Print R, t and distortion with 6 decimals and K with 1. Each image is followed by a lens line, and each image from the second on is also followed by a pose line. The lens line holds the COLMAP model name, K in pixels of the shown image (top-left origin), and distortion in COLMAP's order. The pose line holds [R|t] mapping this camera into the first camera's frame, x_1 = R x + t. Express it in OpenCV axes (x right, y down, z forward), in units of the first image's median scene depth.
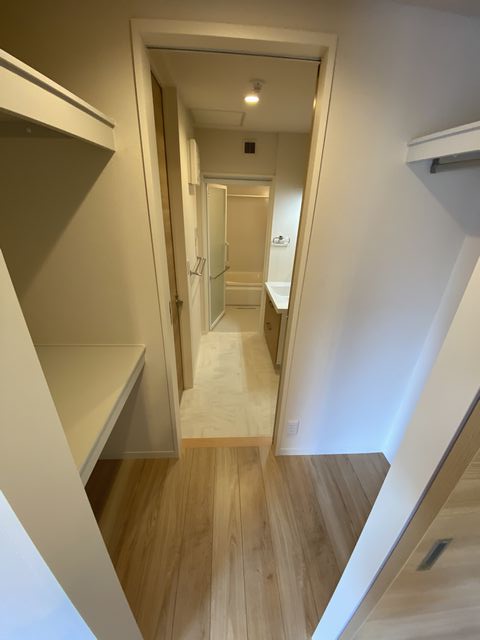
lens RADIAL K [[262.1, 0, 239.3], [0, 262.1, 321.0], [0, 0, 1]] dist [-0.005521, -0.004460]
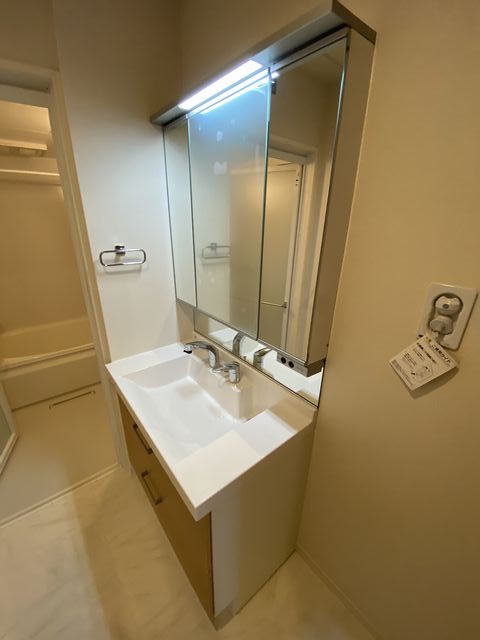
lens RADIAL K [[262.1, 0, 238.9], [0, 262.1, 320.6], [0, 0, 1]] dist [-0.005521, -0.004460]
pose [[0.811775, -0.230072, 0.536738, 0.070732], [0.257092, 0.966056, 0.025267, -0.182180], [-0.524333, 0.117481, 0.843370, 0.591072]]
